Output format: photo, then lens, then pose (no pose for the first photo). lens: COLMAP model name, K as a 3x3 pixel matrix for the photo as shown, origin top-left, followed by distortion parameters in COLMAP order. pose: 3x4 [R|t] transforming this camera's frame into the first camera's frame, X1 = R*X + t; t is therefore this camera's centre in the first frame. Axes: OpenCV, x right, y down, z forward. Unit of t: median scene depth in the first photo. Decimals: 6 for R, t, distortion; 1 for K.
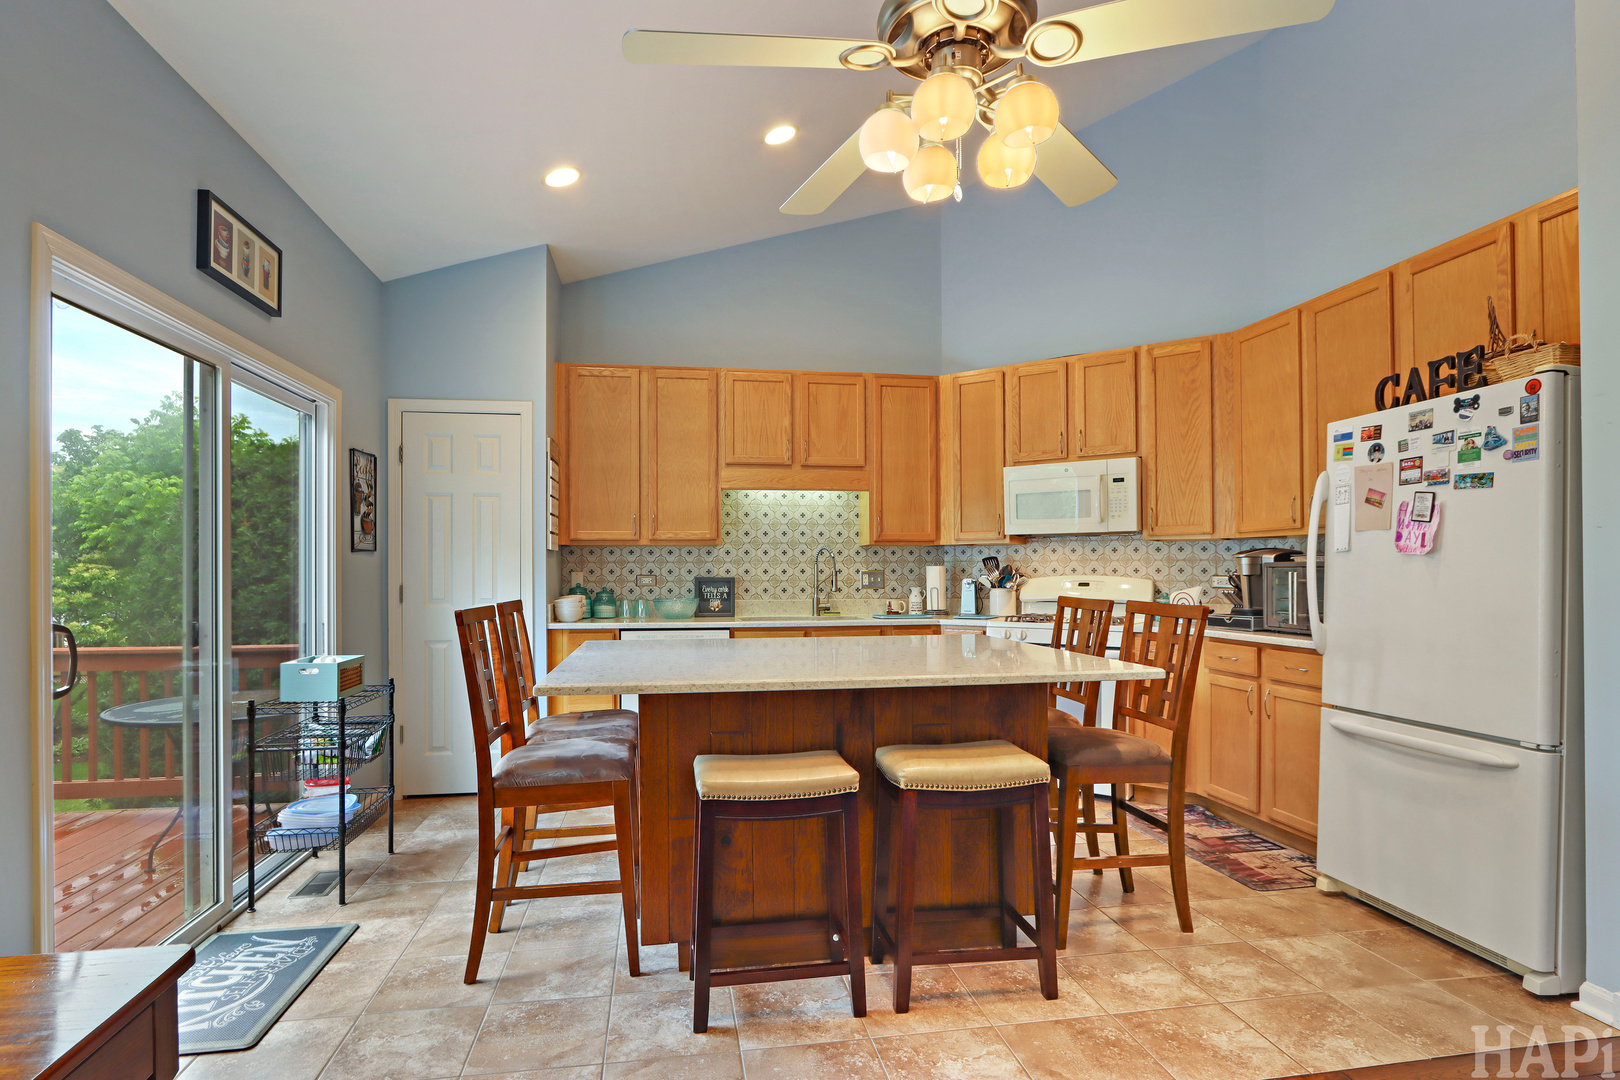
lens RADIAL K [[859.0, 0, 806.5], [0, 859.0, 557.3], [0, 0, 1]] dist [-0.014315, 0.001358]
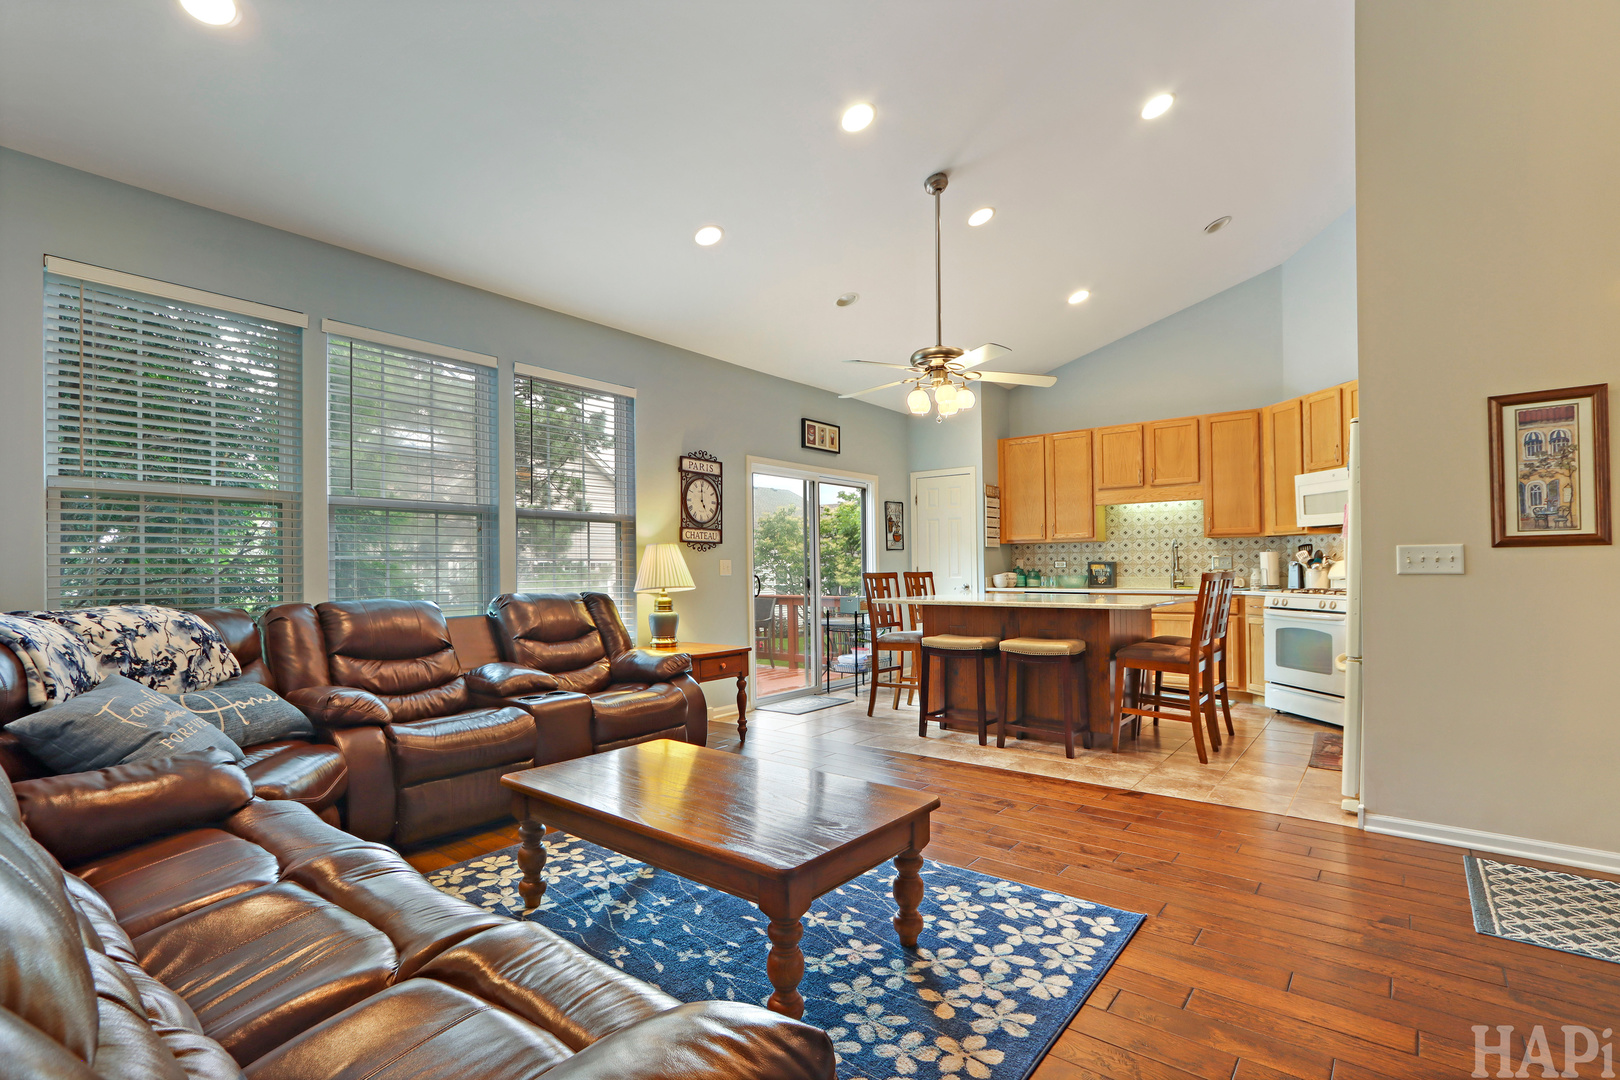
lens RADIAL K [[767.9, 0, 766.1], [0, 767.9, 566.1], [0, 0, 1]] dist [-0.019417, 0.000984]
pose [[0.639236, -0.004895, -0.768995, 0.553025], [0.018523, 0.999788, 0.009034, 0.007072], [0.768788, -0.020019, 0.639190, -0.333834]]
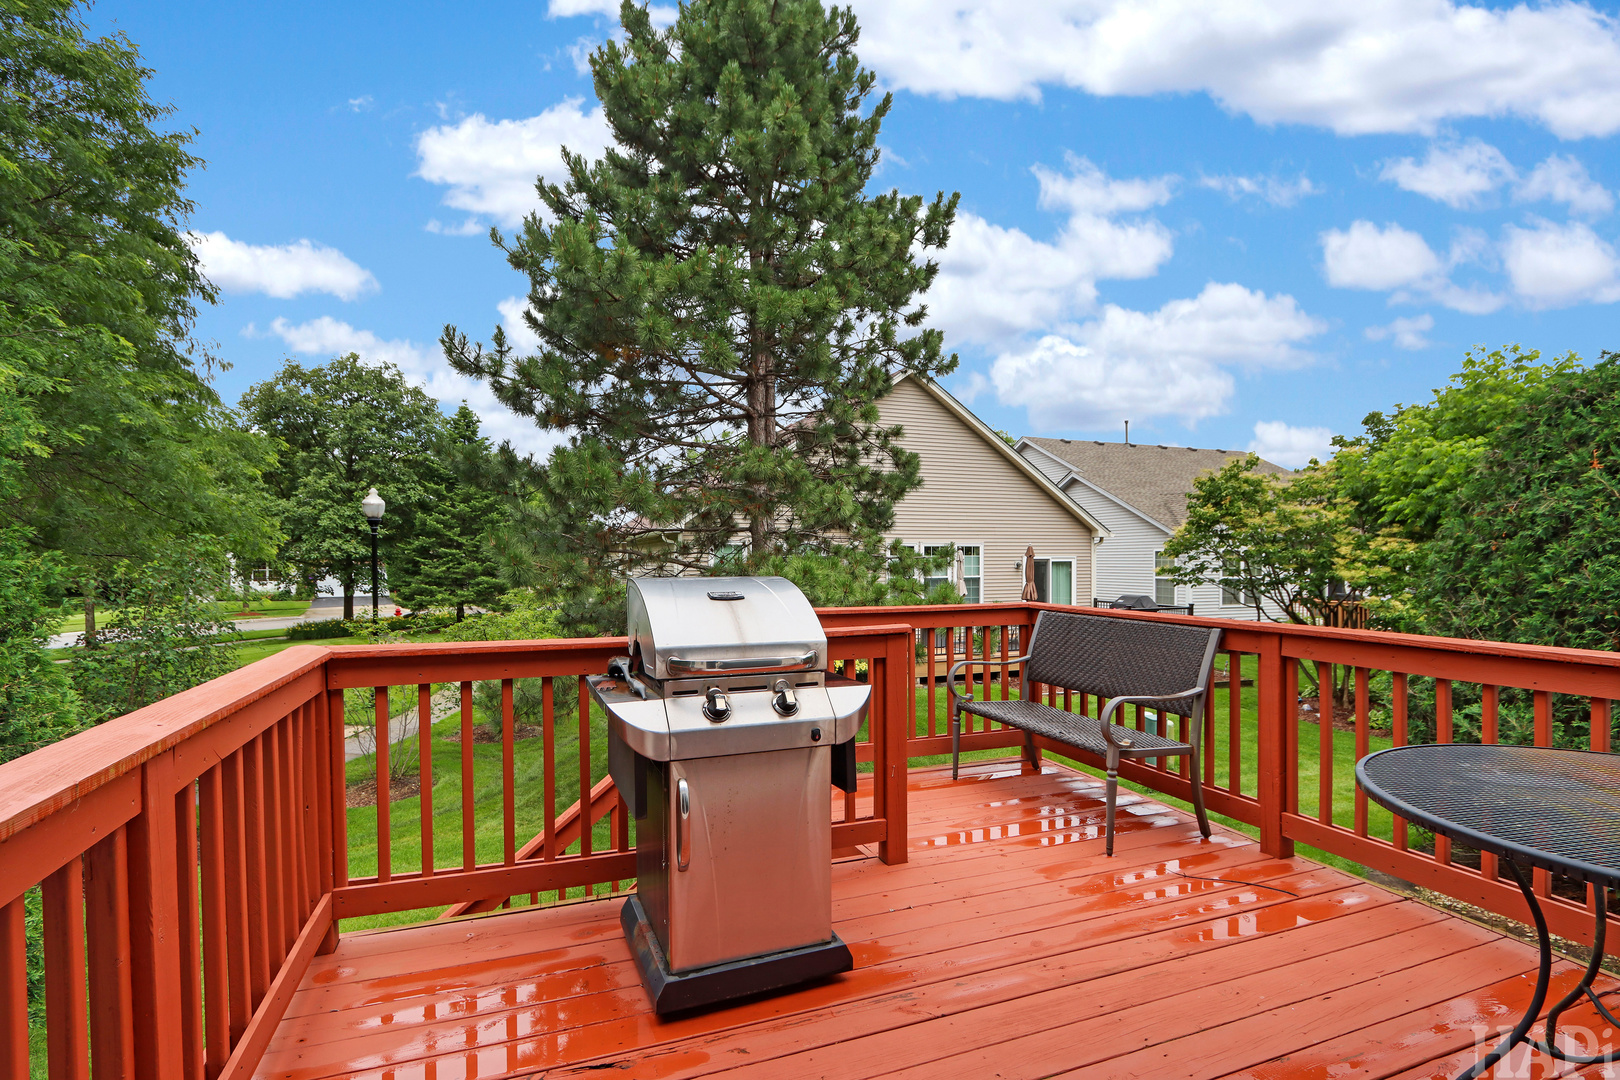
lens RADIAL K [[767.9, 0, 801.1], [0, 767.9, 579.0], [0, 0, 1]] dist [-0.019417, 0.000984]
pose [[0.205199, 0.030002, -0.978260, -0.285944], [0.018501, 0.999233, 0.034525, 0.029559], [0.978545, -0.025183, 0.204486, 0.363558]]
